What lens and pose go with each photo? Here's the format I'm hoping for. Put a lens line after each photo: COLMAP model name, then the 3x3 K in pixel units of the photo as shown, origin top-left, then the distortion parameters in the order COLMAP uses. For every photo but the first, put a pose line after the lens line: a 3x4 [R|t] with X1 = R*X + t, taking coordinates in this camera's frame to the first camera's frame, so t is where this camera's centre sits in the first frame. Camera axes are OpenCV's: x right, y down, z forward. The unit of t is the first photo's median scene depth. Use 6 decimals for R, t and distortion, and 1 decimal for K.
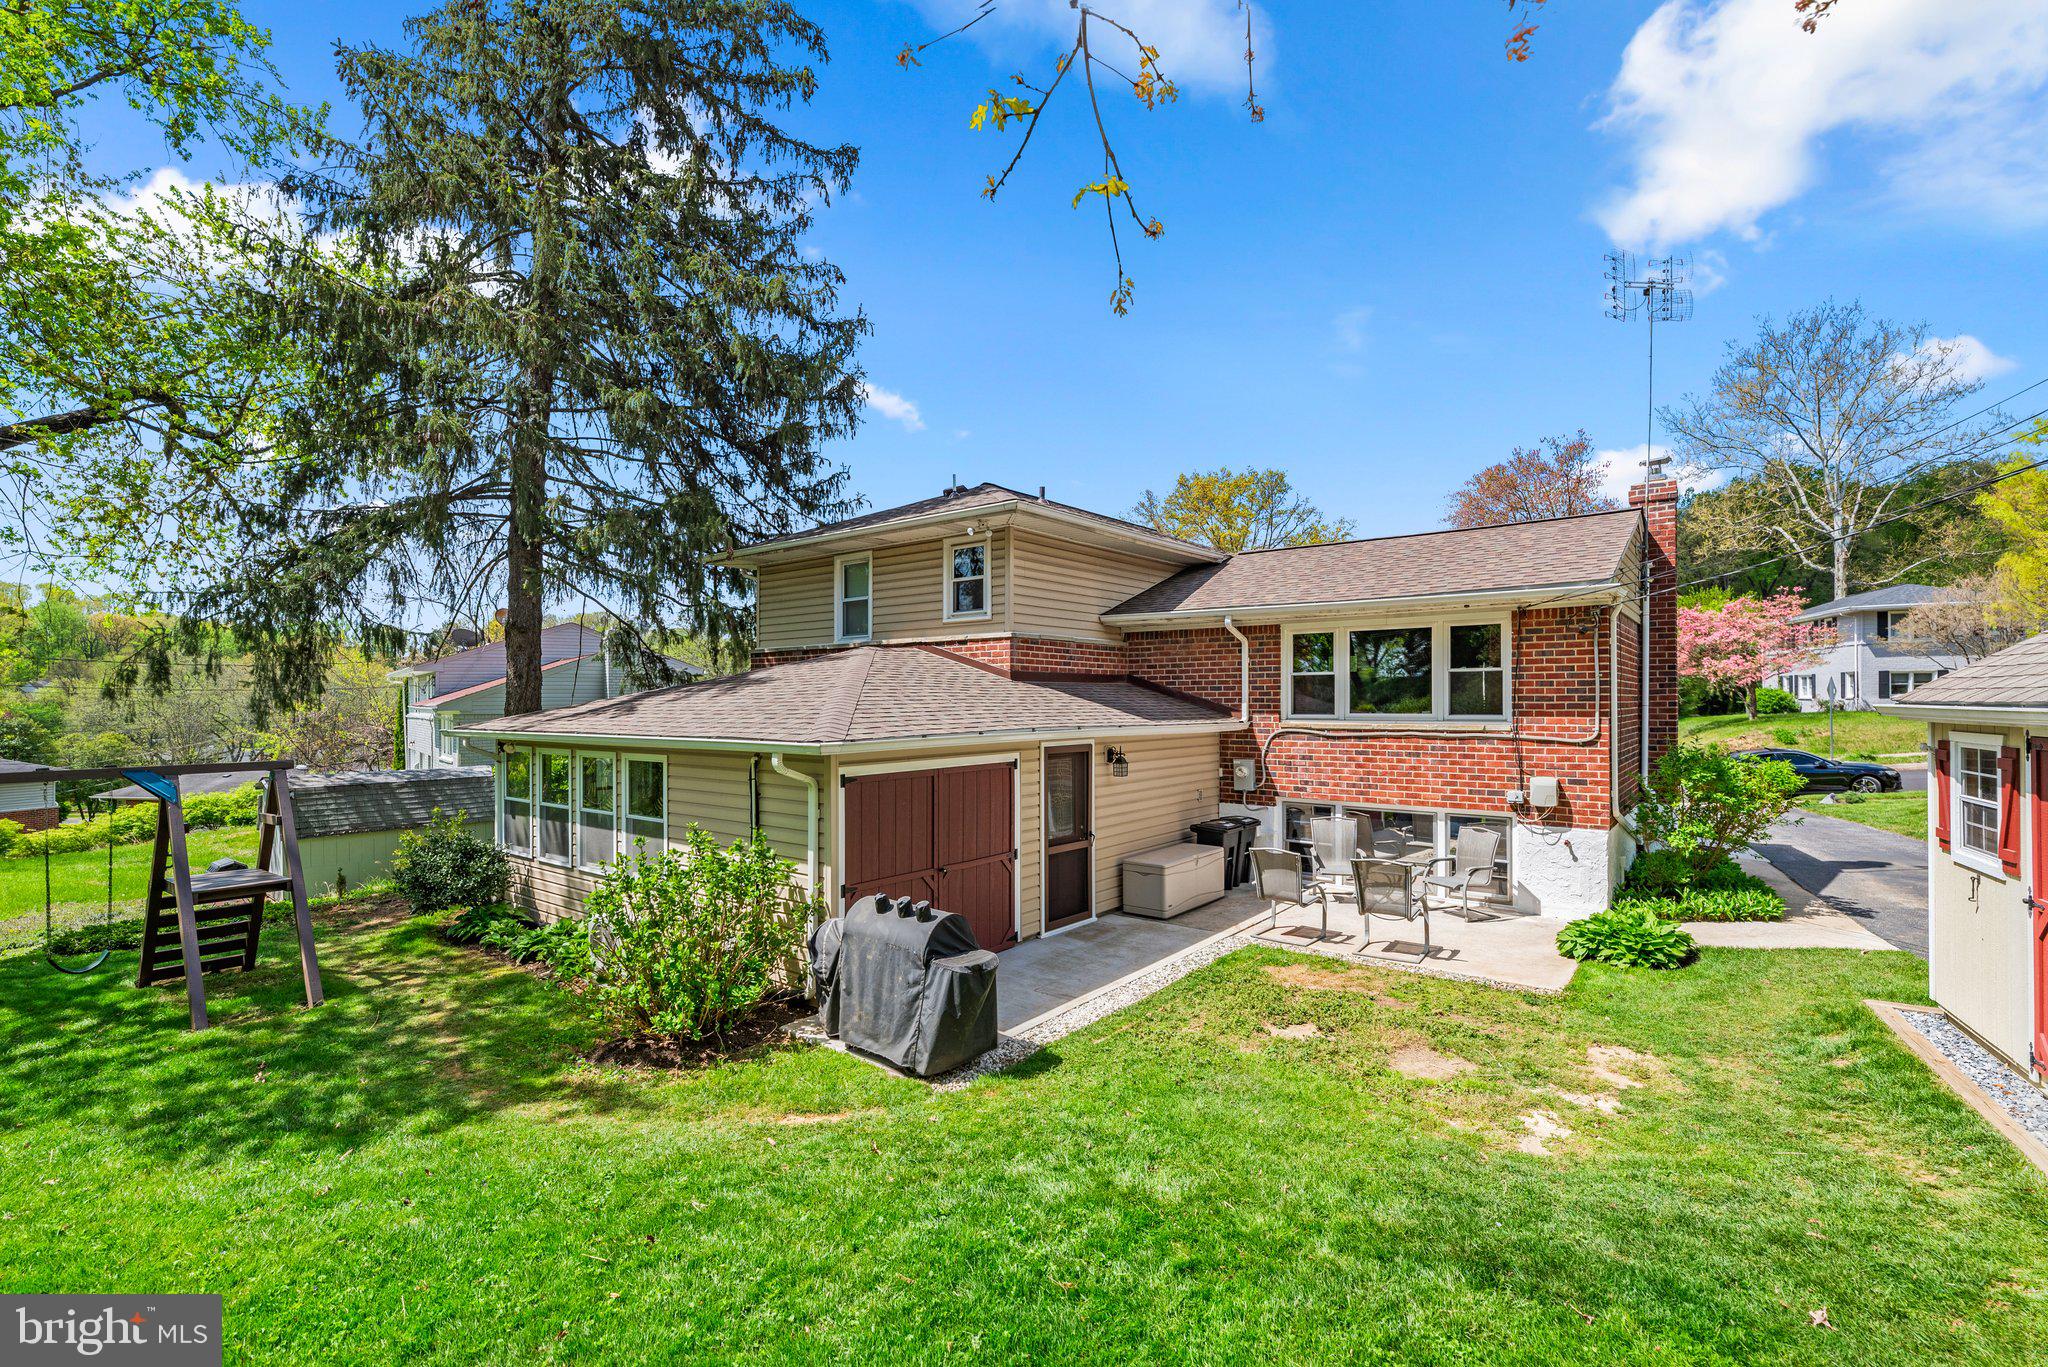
lens RADIAL K [[926.1, 0, 1016.5], [0, 926.1, 699.6], [0, 0, 1]] dist [0.001662, 0.000372]
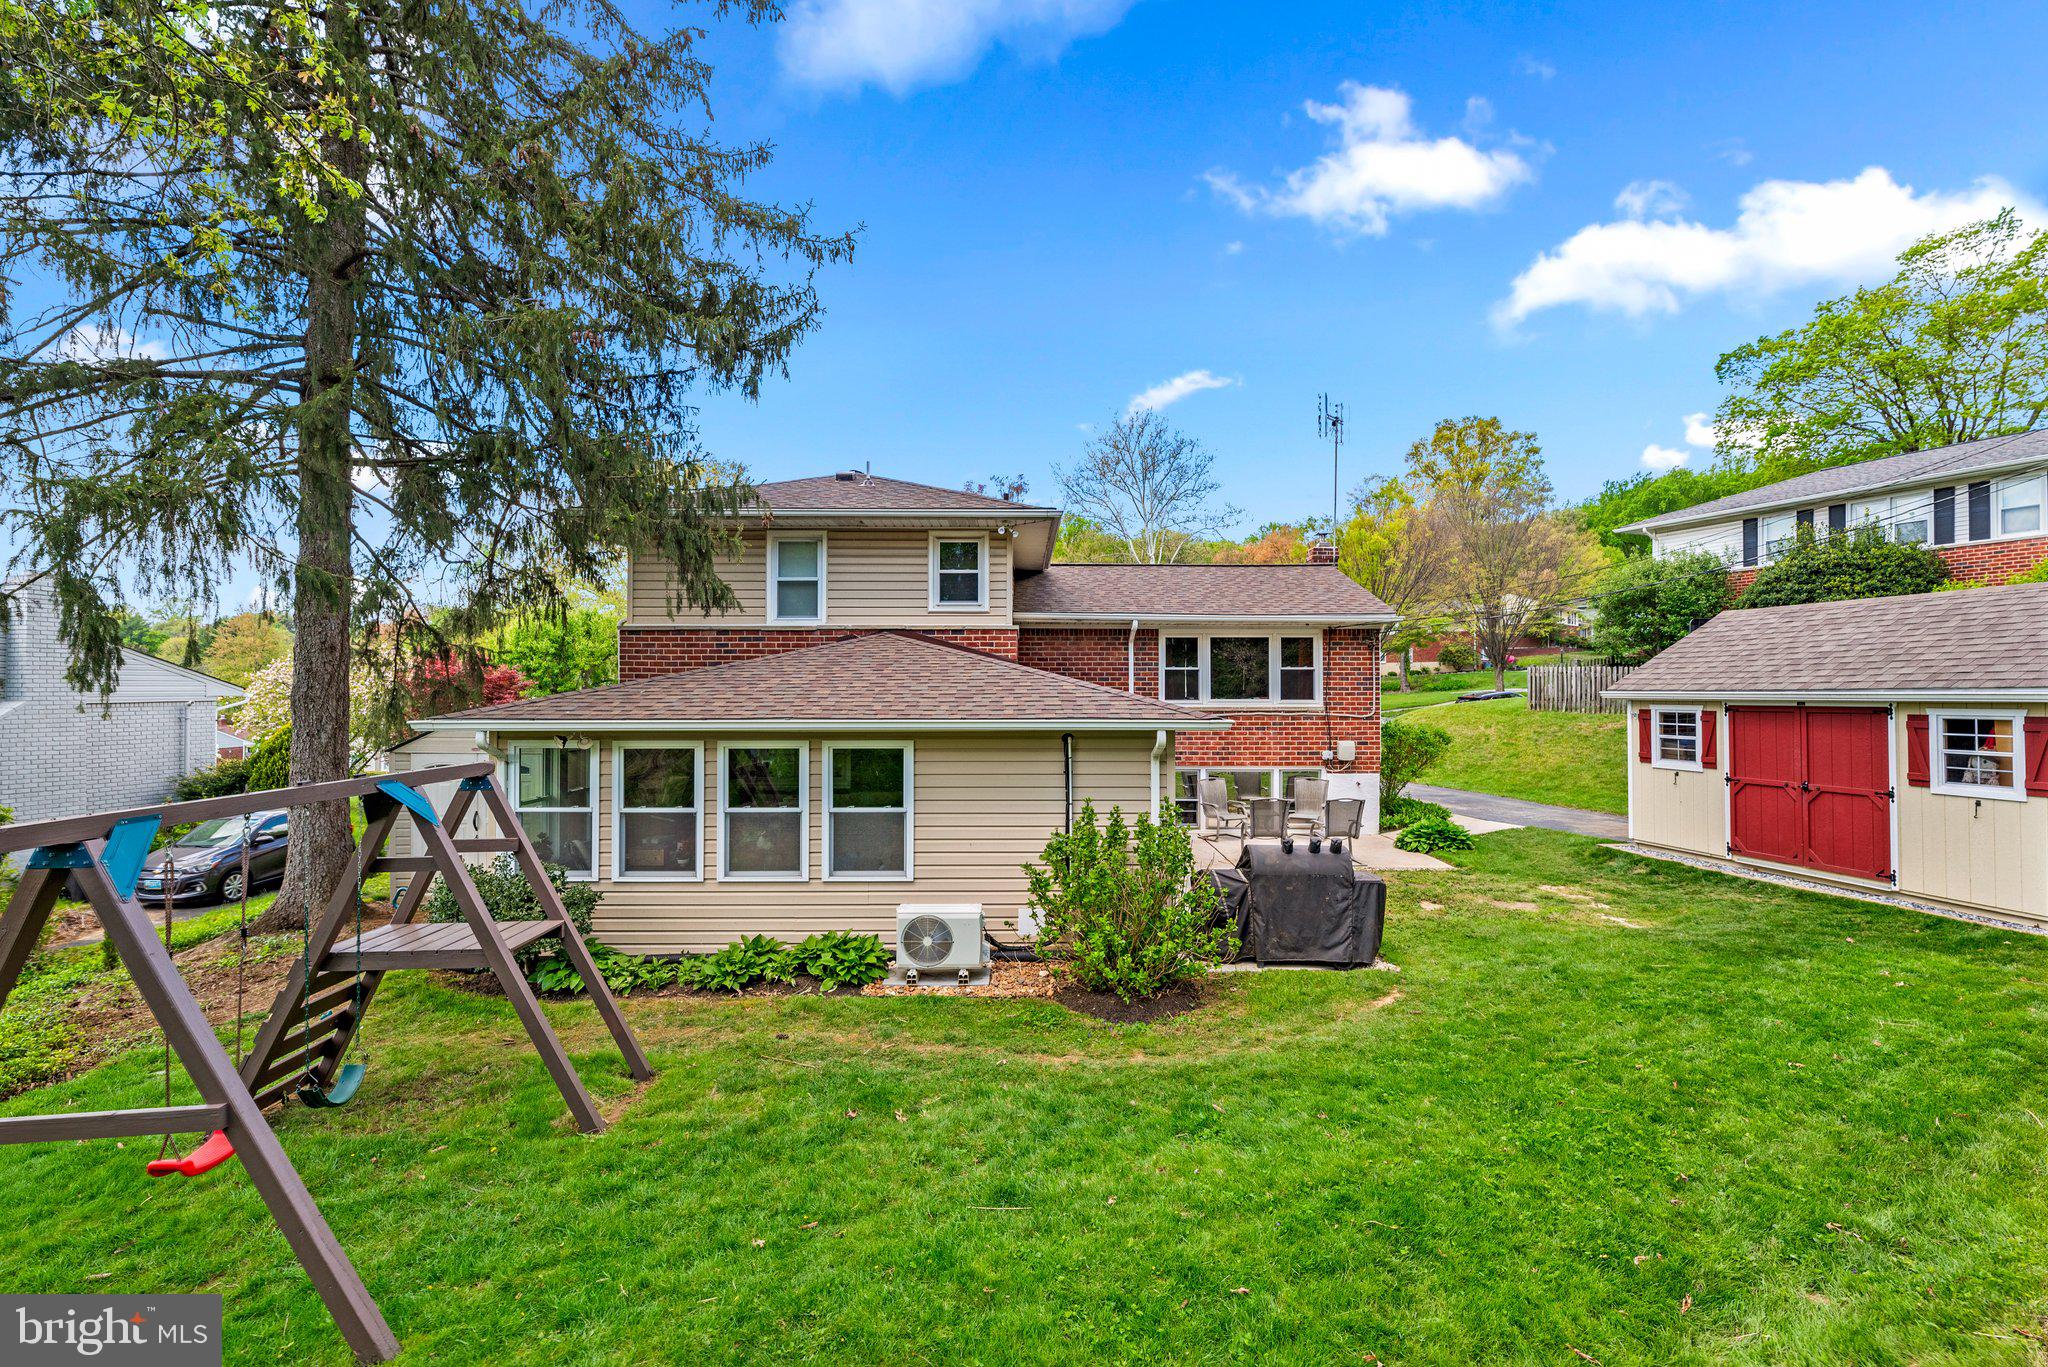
lens RADIAL K [[932.2, 0, 1024.0], [0, 932.2, 683.5], [0, 0, 1]] dist [0.002933, 0.000005]
pose [[0.774935, 0.011240, 0.631941, -0.815340], [-0.004078, 0.999910, -0.012785, 0.011255], [-0.632027, 0.007330, 0.774911, 0.160584]]
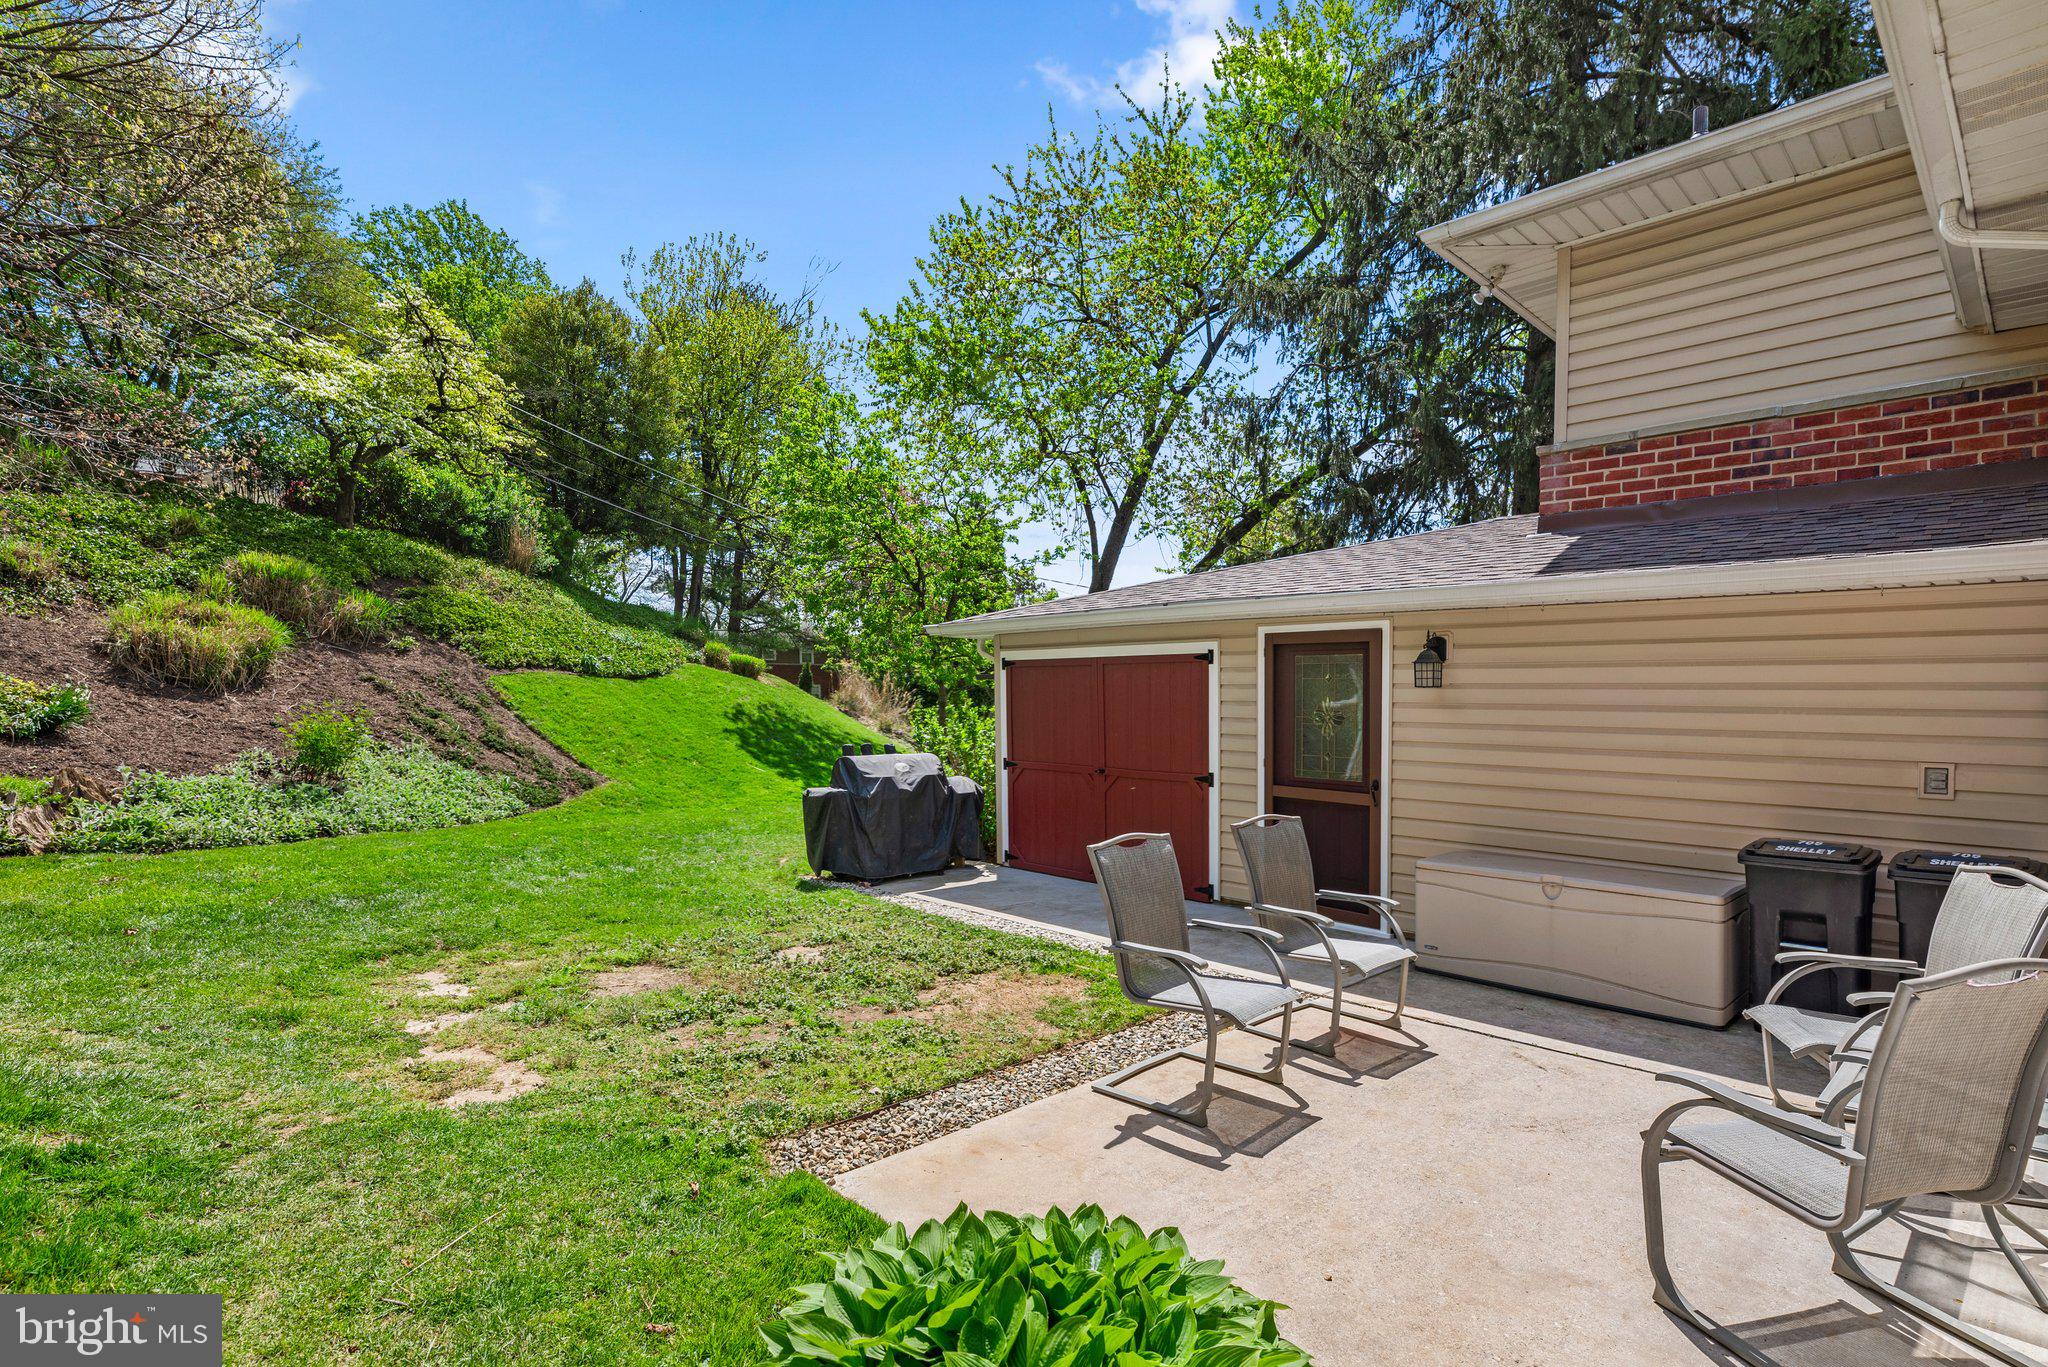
lens RADIAL K [[991.5, 0, 997.1], [0, 991.5, 758.7], [0, 0, 1]] dist [0.000829, 0.000123]
pose [[-0.147997, 0.059113, -0.987220, 0.747955], [-0.015772, 0.997944, 0.062119, 0.096280], [0.988862, 0.024764, -0.146760, 0.879612]]
